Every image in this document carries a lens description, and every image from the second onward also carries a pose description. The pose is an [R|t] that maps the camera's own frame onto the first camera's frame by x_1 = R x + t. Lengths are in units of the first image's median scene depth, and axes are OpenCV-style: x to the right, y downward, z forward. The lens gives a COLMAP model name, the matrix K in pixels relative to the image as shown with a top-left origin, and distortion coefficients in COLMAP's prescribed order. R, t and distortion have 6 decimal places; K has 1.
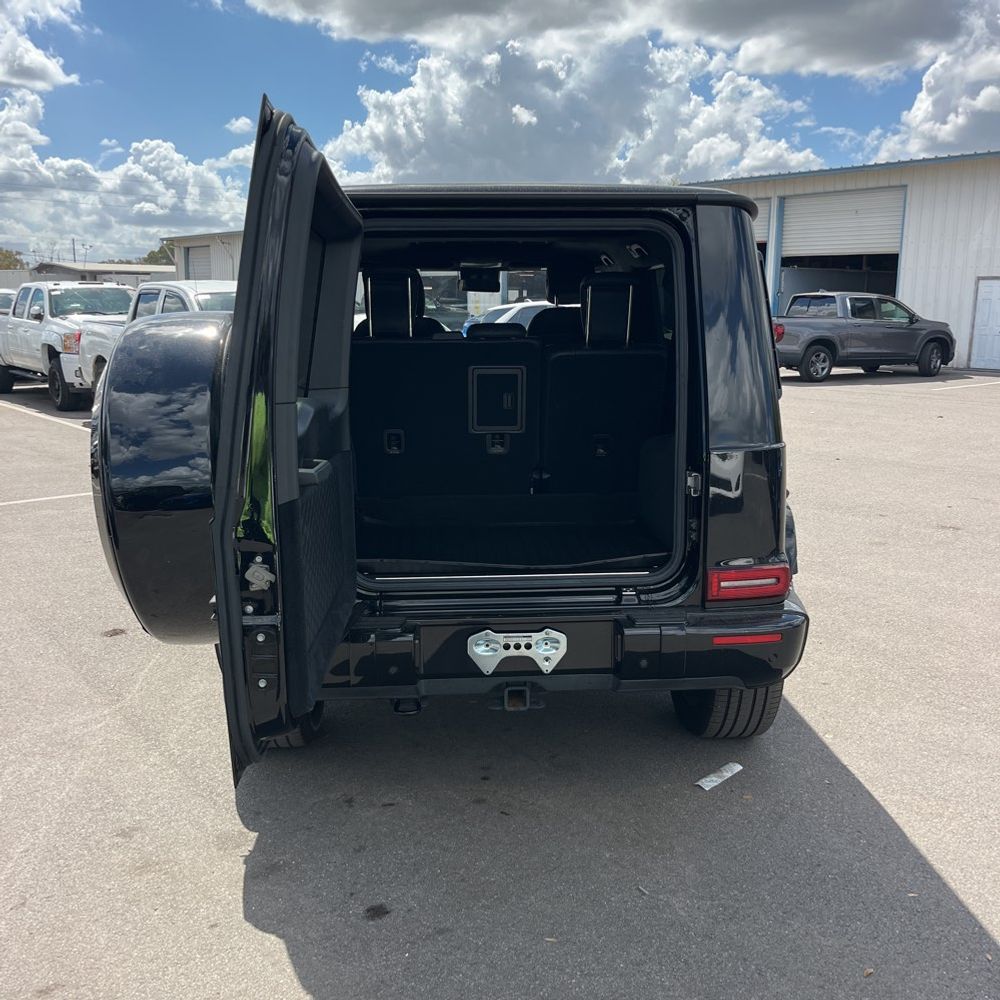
lens RADIAL K [[1009.2, 0, 500.0], [0, 1009.2, 531.0], [0, 0, 1]] dist [0.005228, -0.001019]
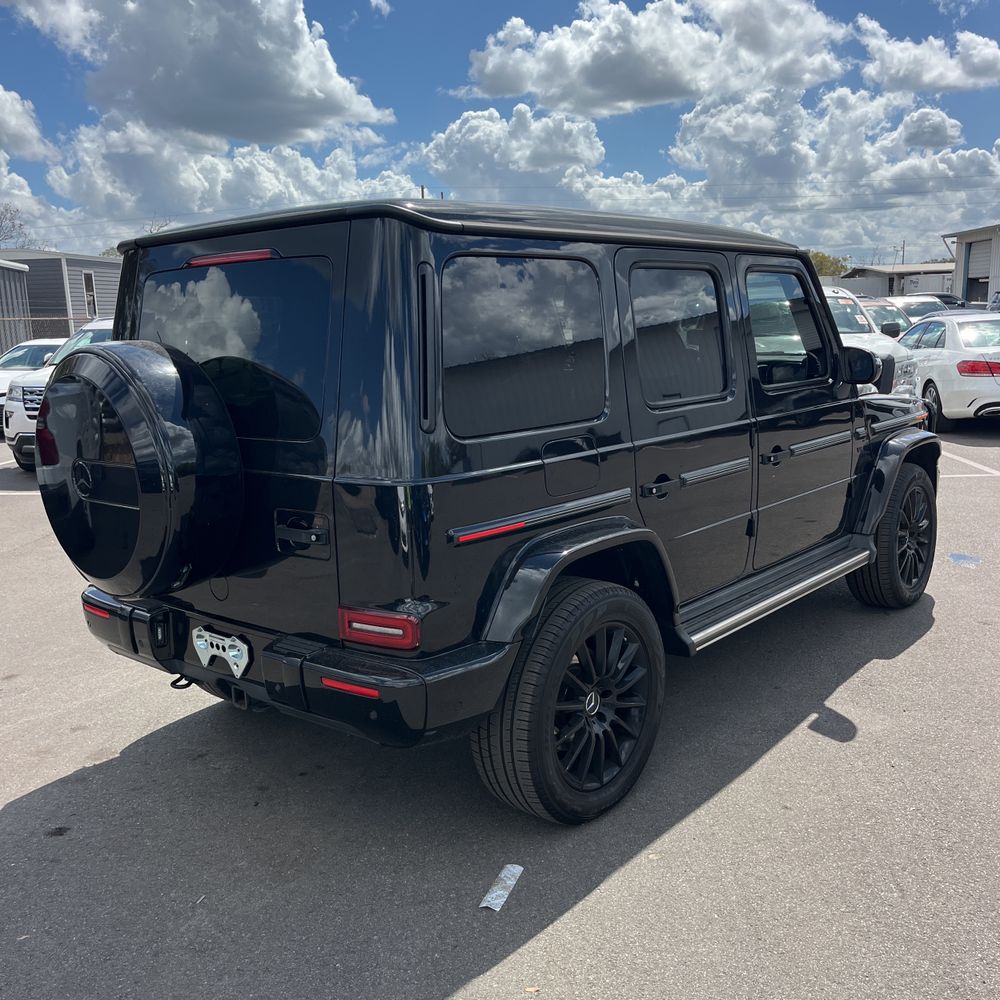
lens RADIAL K [[996.2, 0, 499.0], [0, 996.2, 503.5], [0, 0, 1]] dist [0.005631, -0.017071]
pose [[0.713809, 0.096208, -0.693701, 0.959794], [-0.112485, 0.993409, 0.022029, -0.096159], [0.691248, 0.062306, 0.719926, 0.427464]]
